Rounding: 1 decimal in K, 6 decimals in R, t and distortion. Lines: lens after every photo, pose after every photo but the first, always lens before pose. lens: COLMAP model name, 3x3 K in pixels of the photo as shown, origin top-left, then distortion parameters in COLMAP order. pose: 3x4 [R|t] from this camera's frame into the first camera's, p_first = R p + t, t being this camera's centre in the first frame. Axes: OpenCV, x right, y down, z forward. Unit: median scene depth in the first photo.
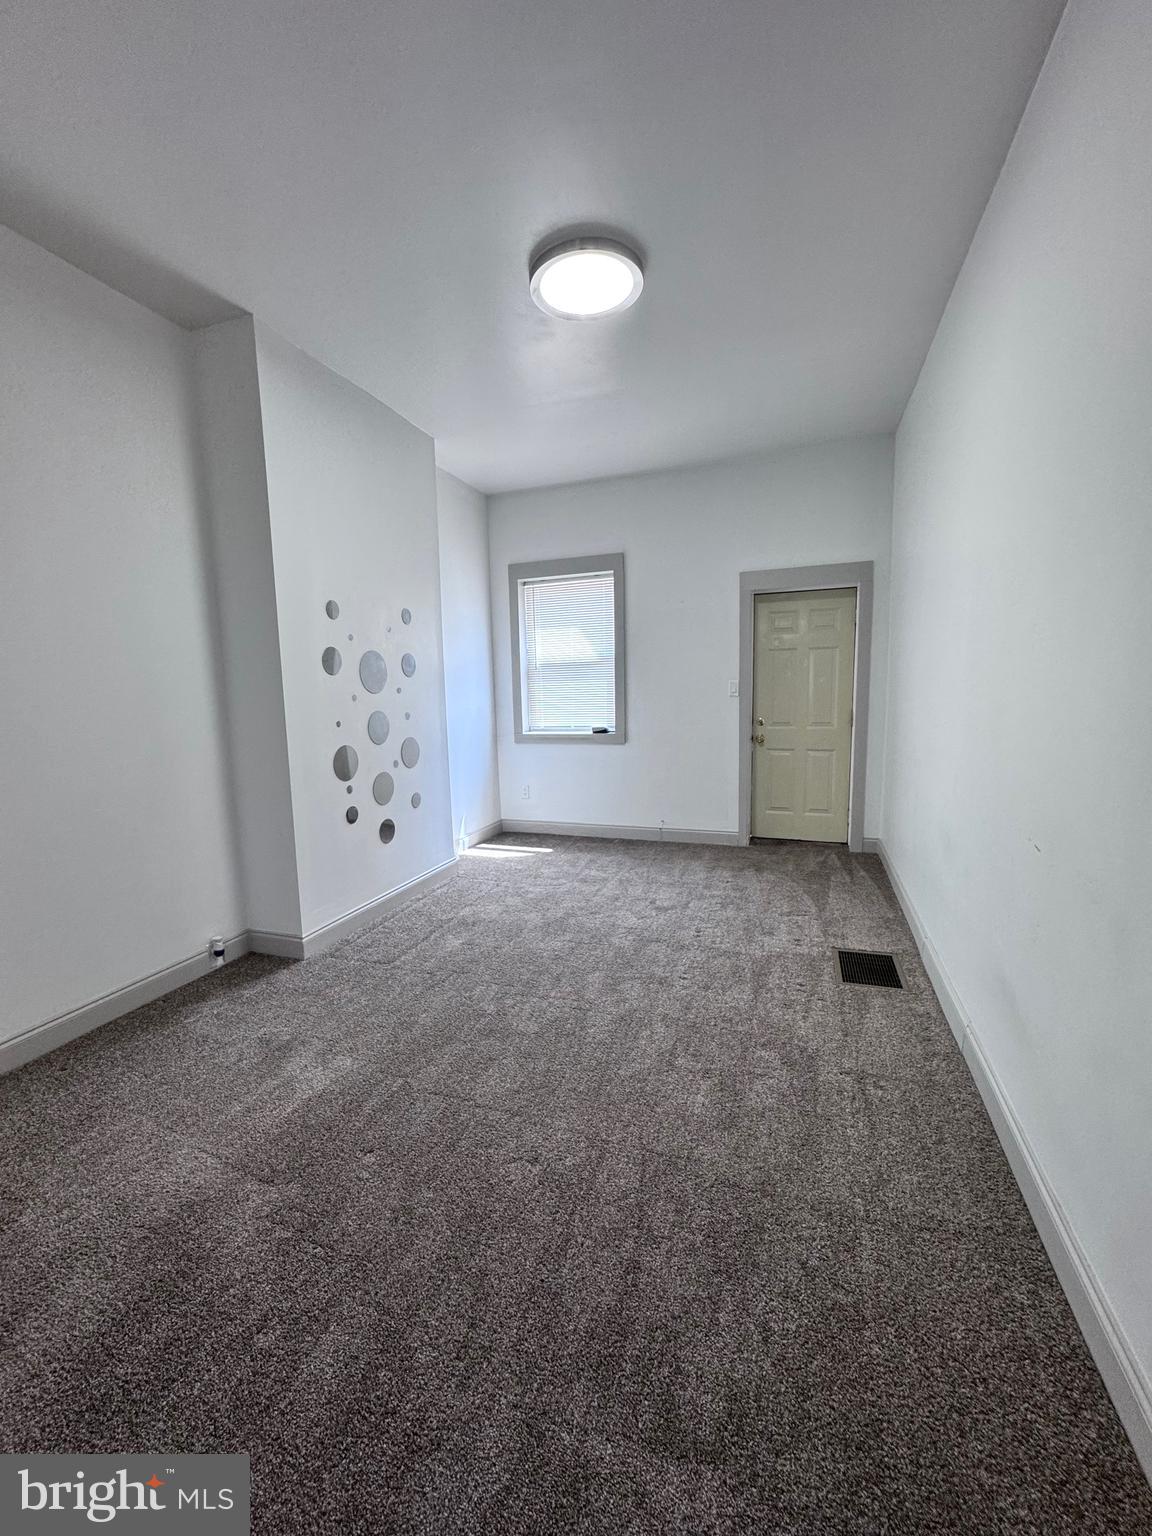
lens RADIAL K [[611.4, 0, 575.2], [0, 611.4, 759.9], [0, 0, 1]] dist [-0.001065, -0.000167]
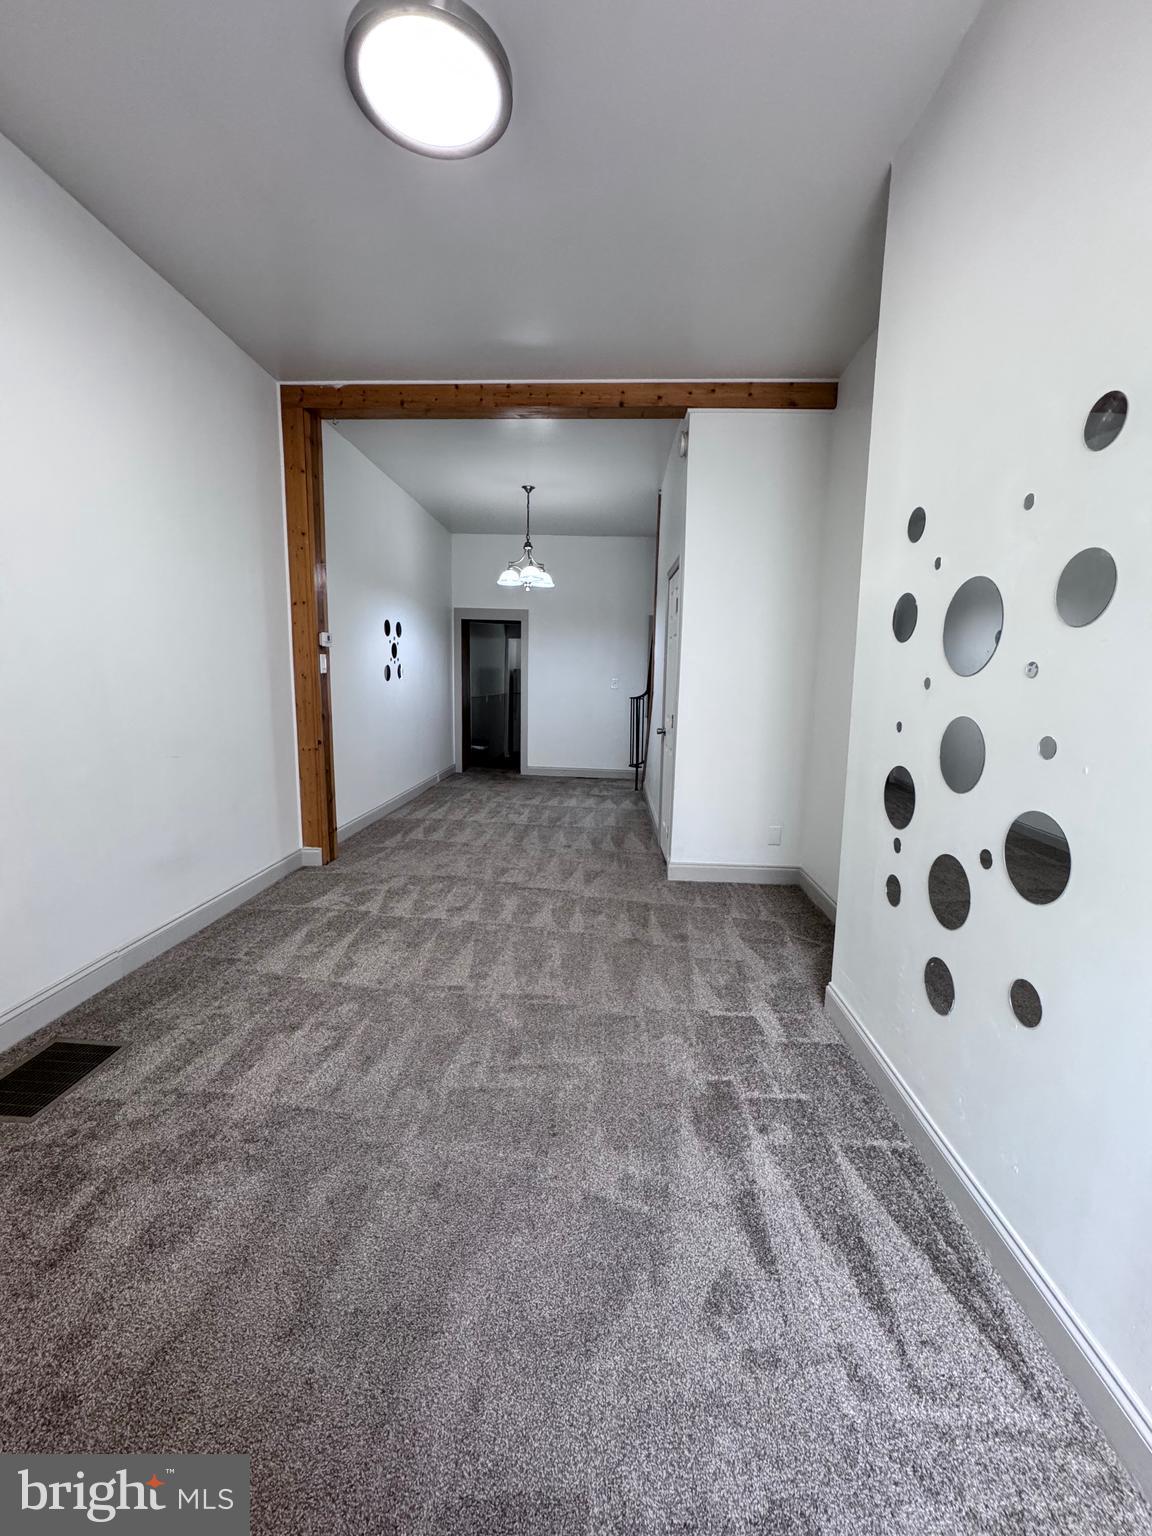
lens RADIAL K [[611.4, 0, 575.2], [0, 611.4, 759.9], [0, 0, 1]] dist [-0.001065, -0.000167]
pose [[-0.958006, 0.047114, -0.282852, 0.069370], [-0.028245, 0.966108, 0.256587, -0.160984], [0.285354, 0.253801, -0.924207, 1.394290]]
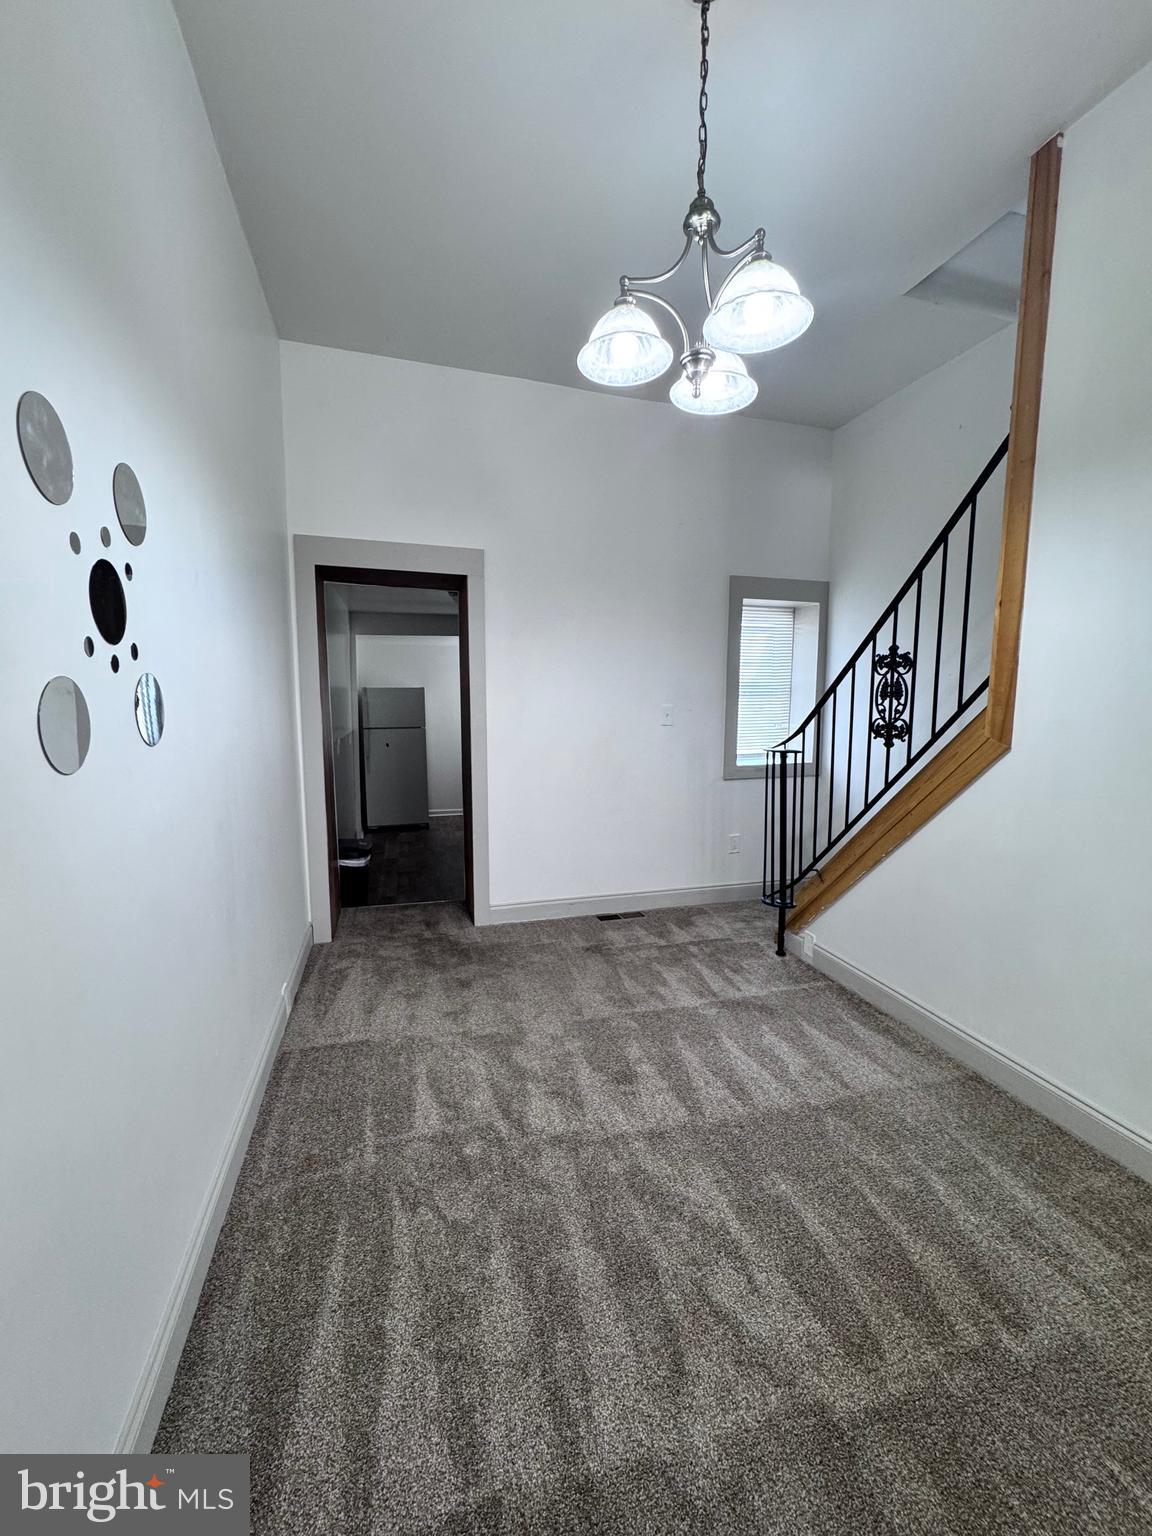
lens RADIAL K [[611.4, 0, 575.2], [0, 611.4, 759.9], [0, 0, 1]] dist [-0.001065, -0.000167]
pose [[-0.805040, 0.088497, -0.586582, 0.064618], [-0.057716, 0.972434, 0.225921, -0.114138], [0.590406, 0.215730, -0.777741, 0.954954]]
